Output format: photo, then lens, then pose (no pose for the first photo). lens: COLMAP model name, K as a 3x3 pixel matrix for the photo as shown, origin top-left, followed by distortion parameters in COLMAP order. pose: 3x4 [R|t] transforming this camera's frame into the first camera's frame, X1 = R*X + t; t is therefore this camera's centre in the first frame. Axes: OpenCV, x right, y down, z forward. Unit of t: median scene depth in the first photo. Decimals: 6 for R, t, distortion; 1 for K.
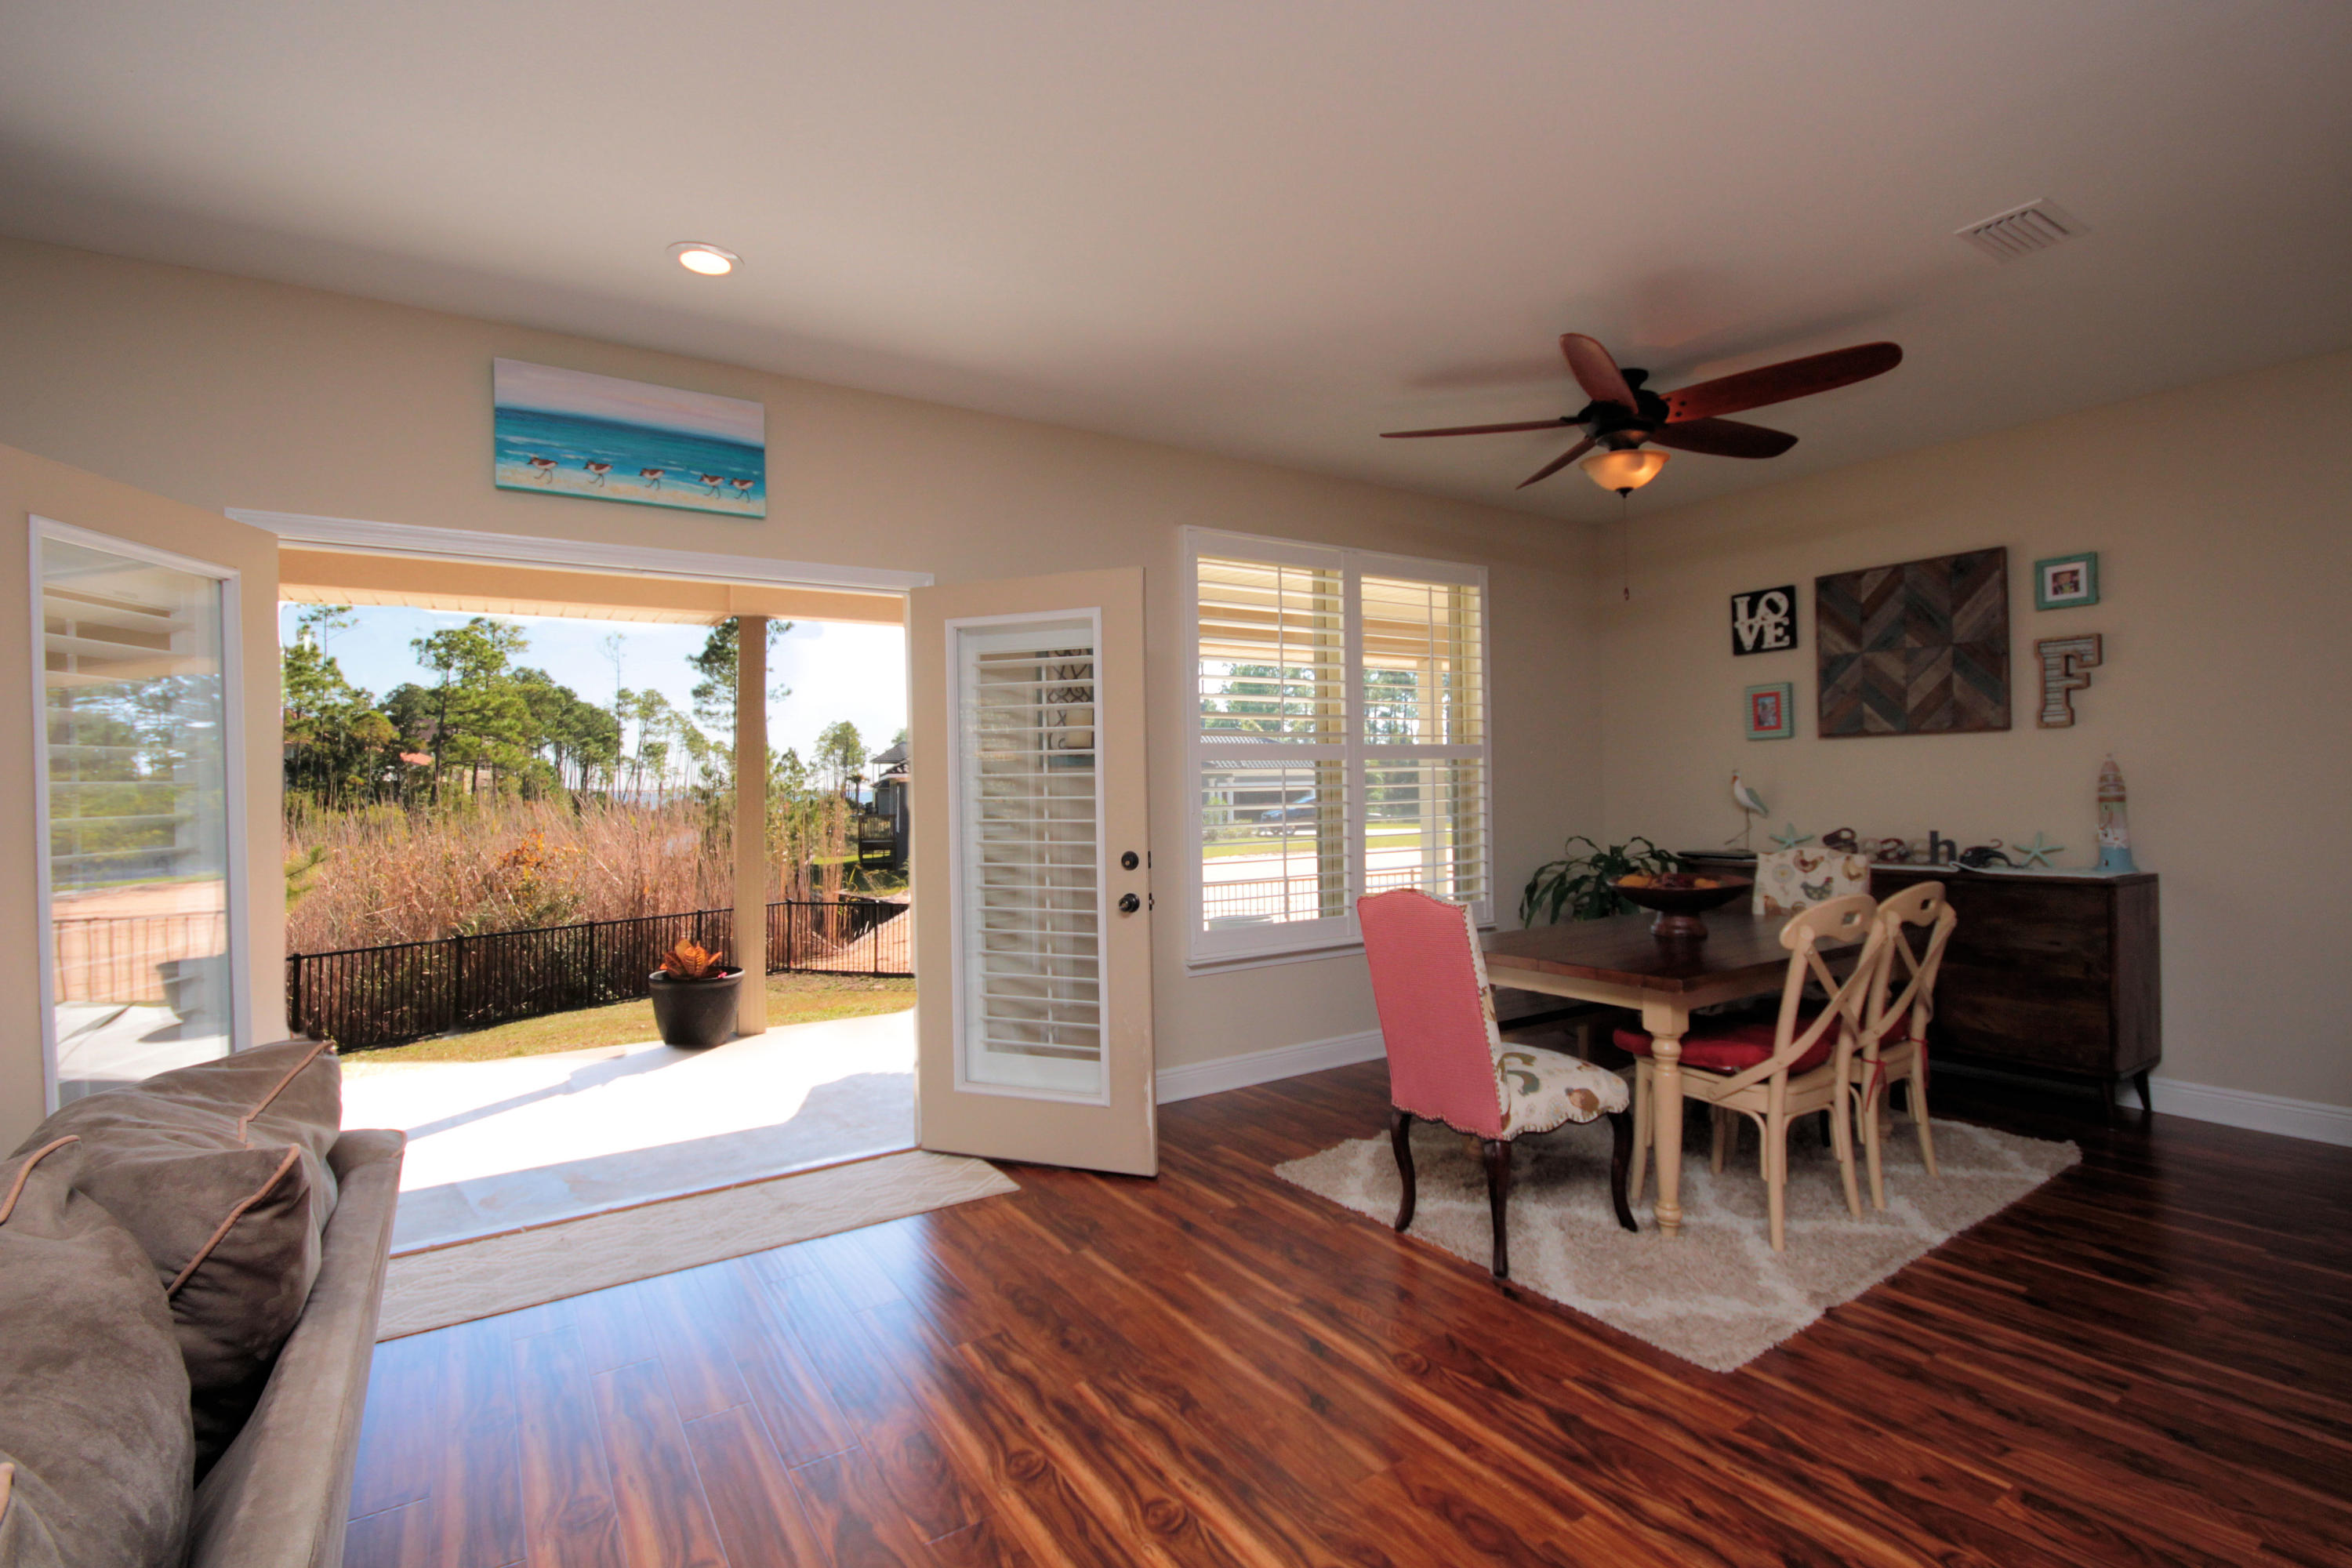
lens RADIAL K [[1084.6, 0, 1184.3], [0, 1084.6, 768.6], [0, 0, 1]] dist [0.002383, -0.005725]
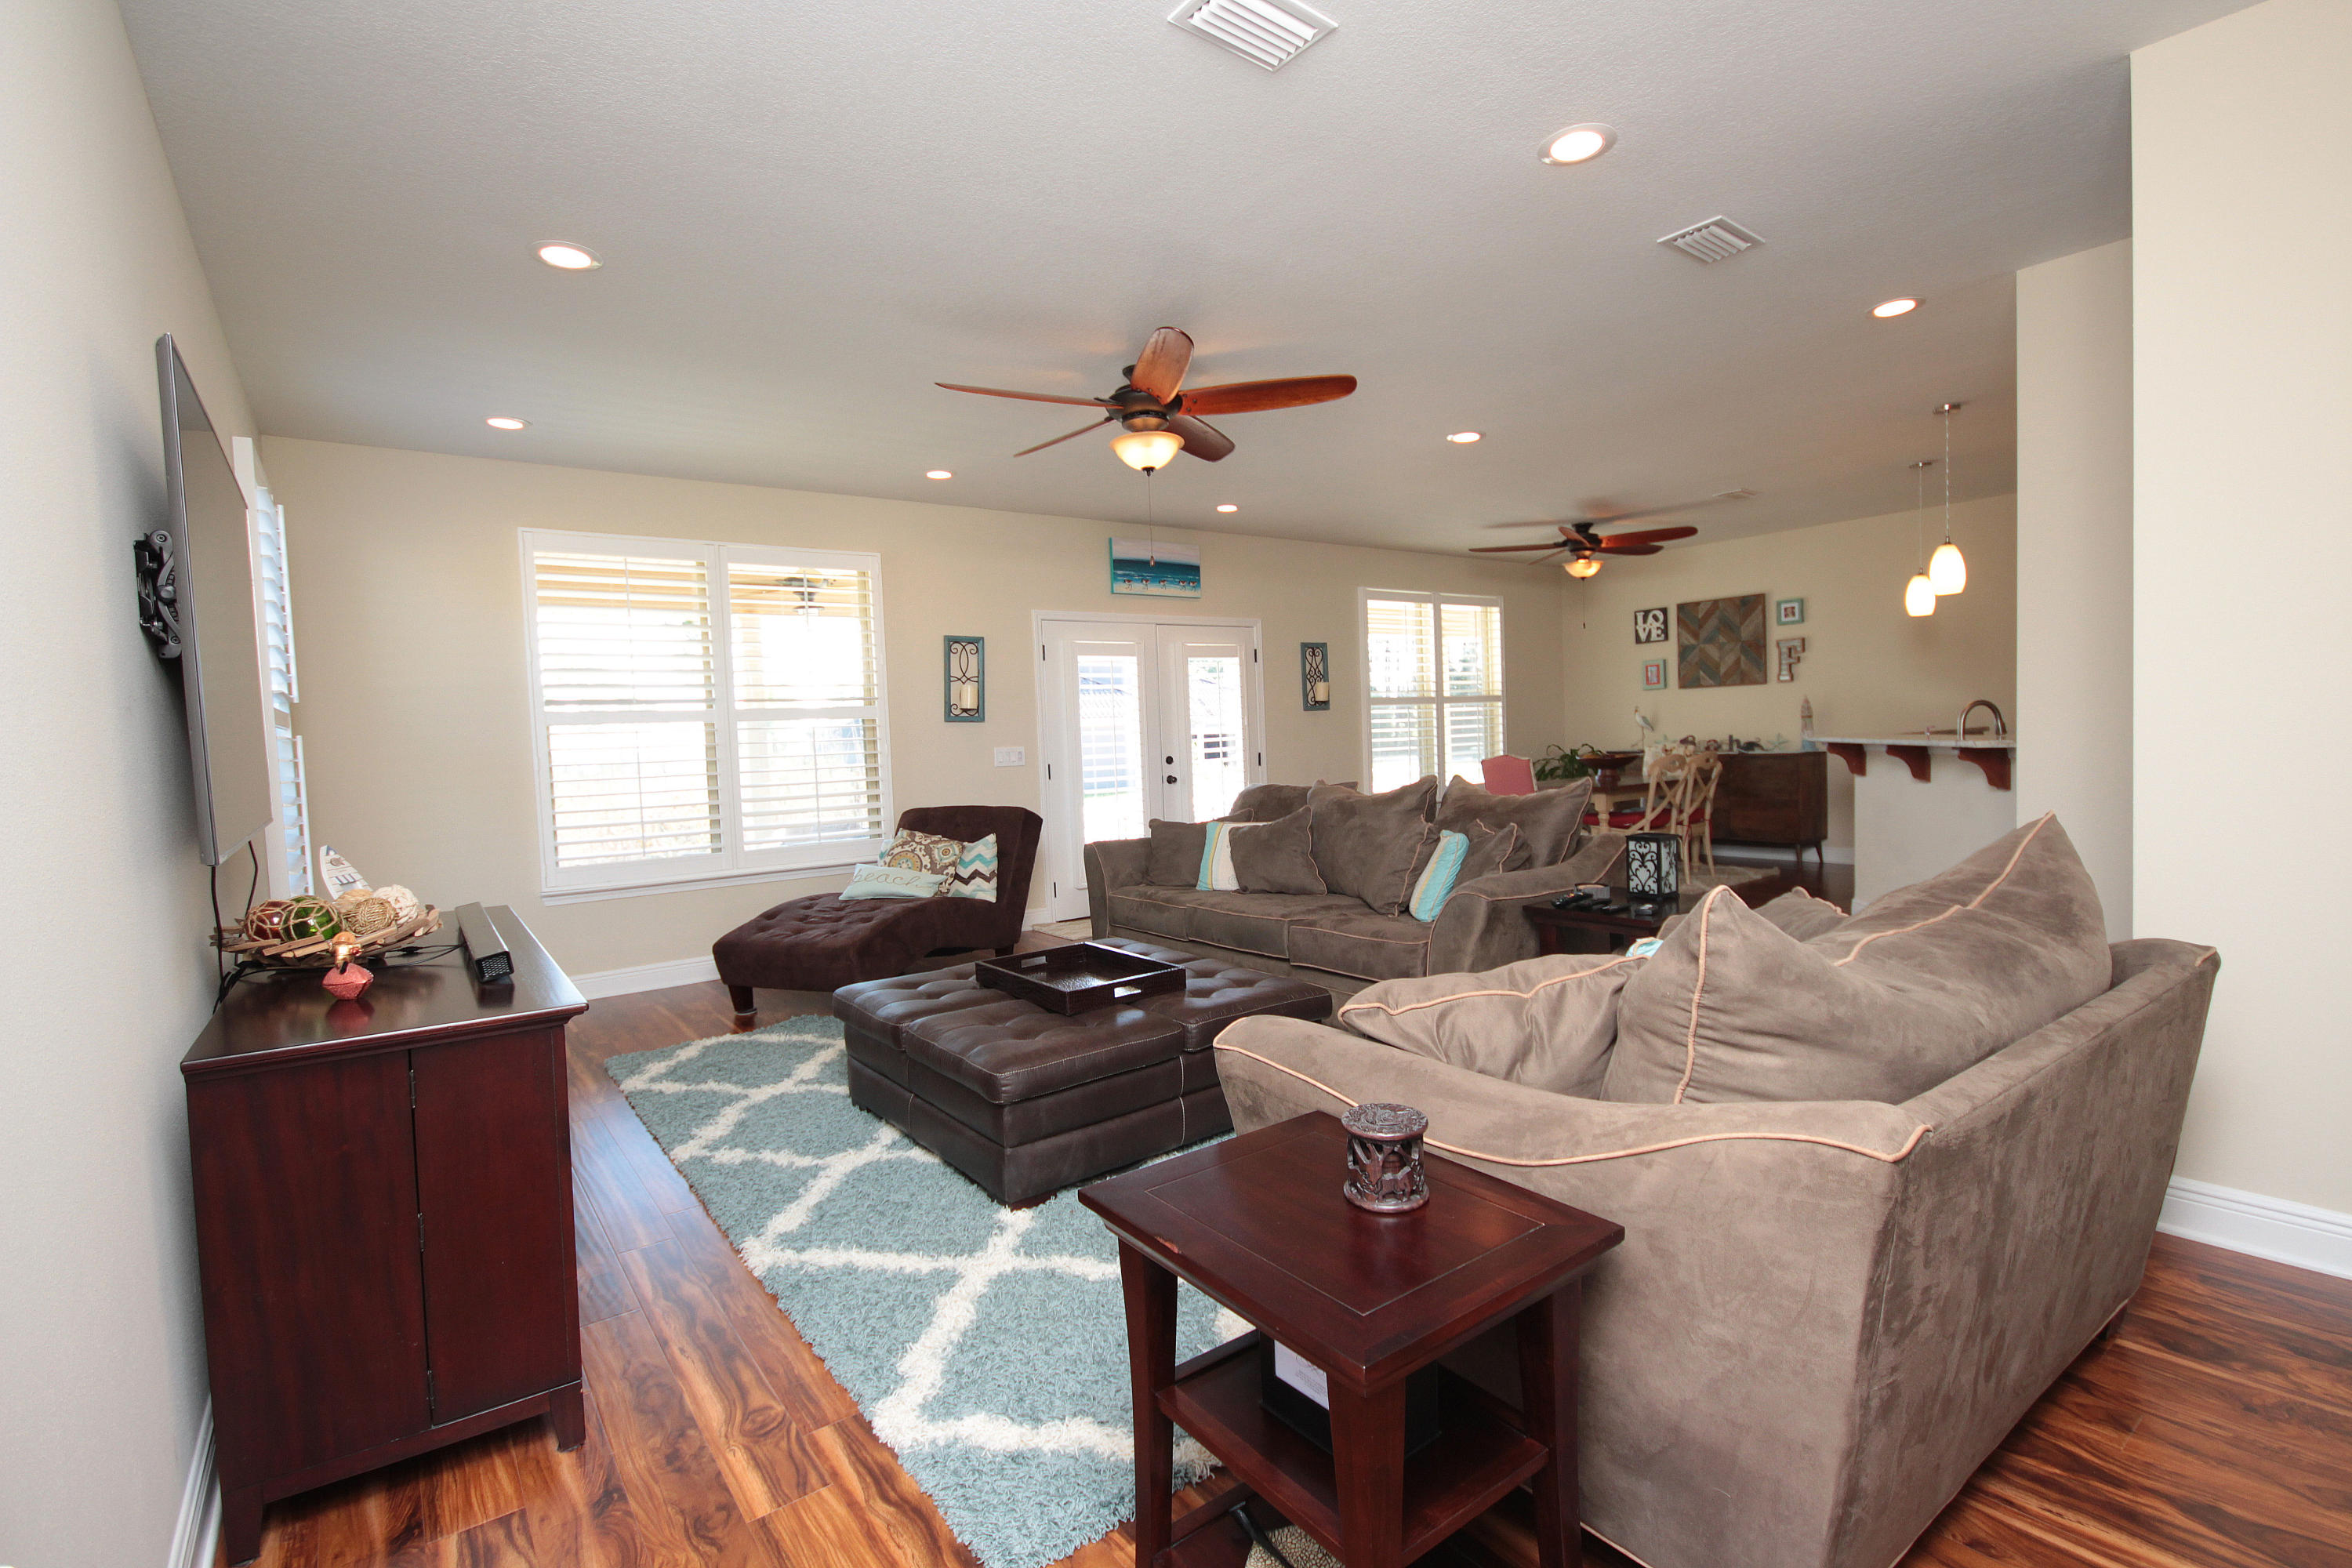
lens RADIAL K [[1084.6, 0, 1192.4], [0, 1084.6, 772.5], [0, 0, 1]] dist [0.002383, -0.005725]
pose [[0.997441, -0.023917, 0.067375, -0.452309], [0.020427, 0.998437, 0.052012, 0.002309], [-0.068513, -0.050503, 0.996371, -0.962982]]
